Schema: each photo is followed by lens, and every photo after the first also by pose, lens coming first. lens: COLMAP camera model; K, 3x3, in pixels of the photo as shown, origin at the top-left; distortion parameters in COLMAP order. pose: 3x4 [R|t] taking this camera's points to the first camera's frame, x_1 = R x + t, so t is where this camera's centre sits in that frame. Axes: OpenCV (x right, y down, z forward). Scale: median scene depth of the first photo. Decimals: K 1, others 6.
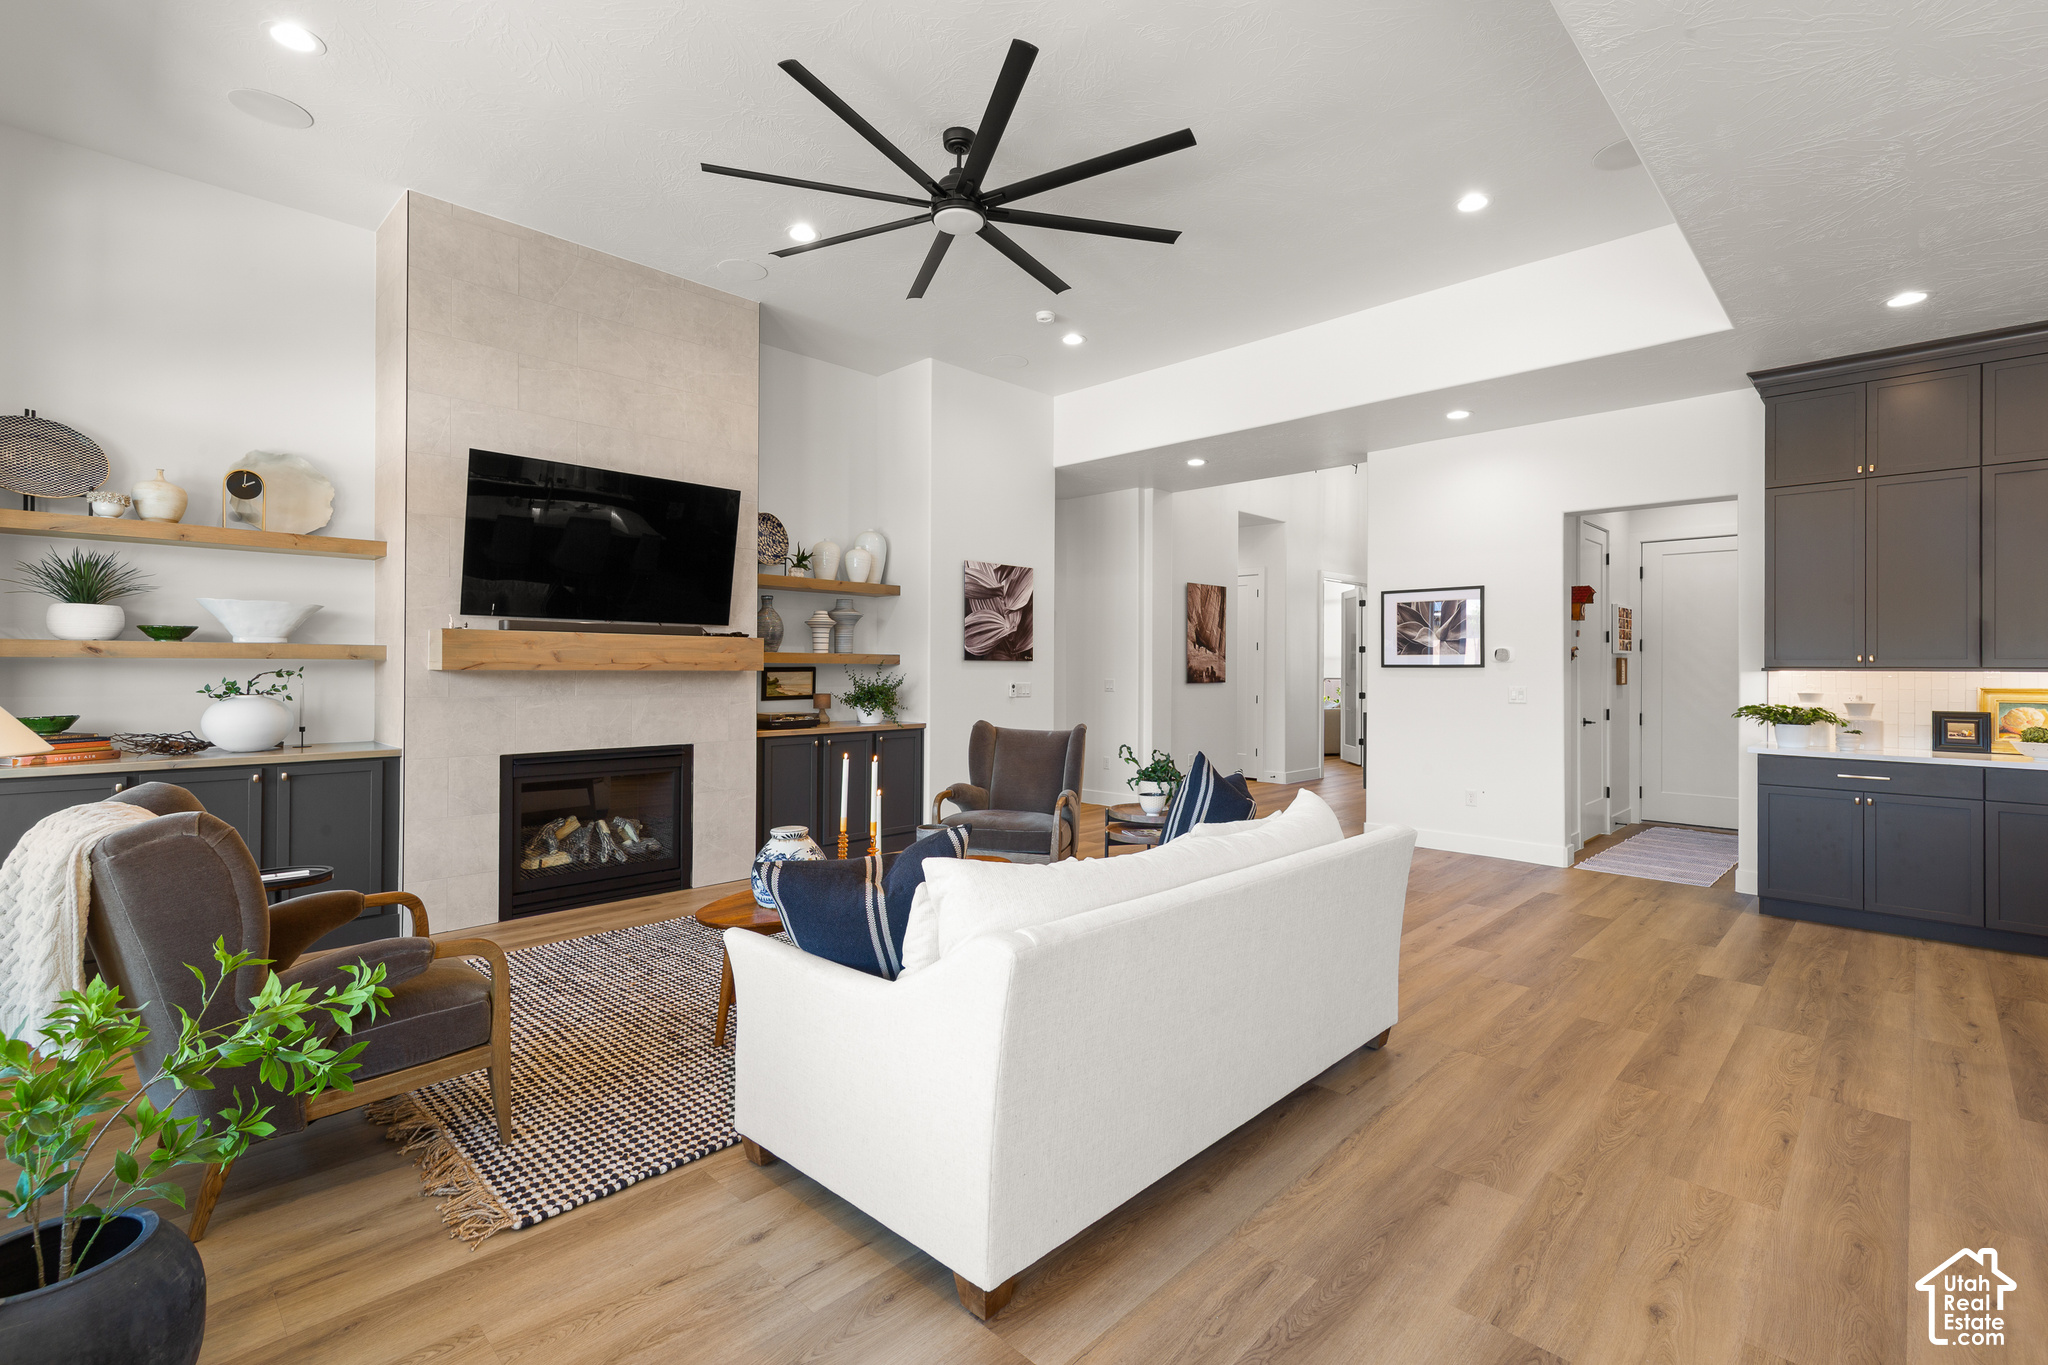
lens RADIAL K [[925.2, 0, 1013.7], [0, 925.2, 666.4], [0, 0, 1]] dist [0.001082, 0.000036]
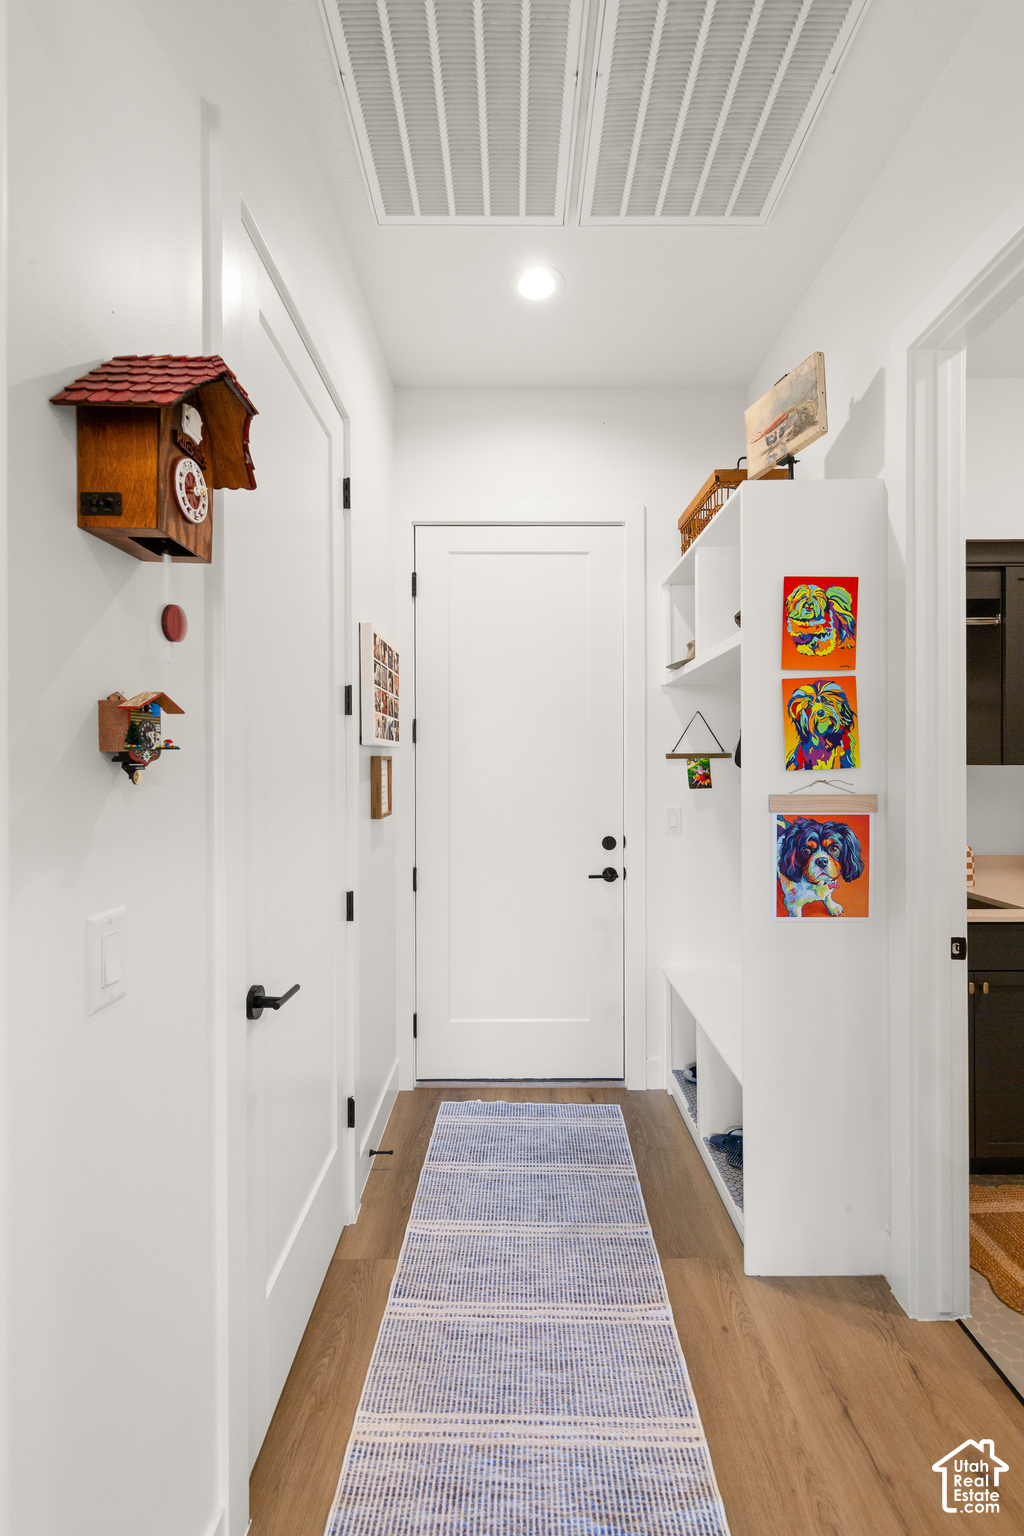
lens RADIAL K [[646.0, 0, 512.9], [0, 646.0, 769.3], [0, 0, 1]] dist [0.001083, -0.000509]
pose [[0.714590, -0.009308, 0.699482, 0.487813], [0.004224, 0.999951, 0.008992, -0.005160], [-0.699531, -0.003471, 0.714594, 0.737986]]
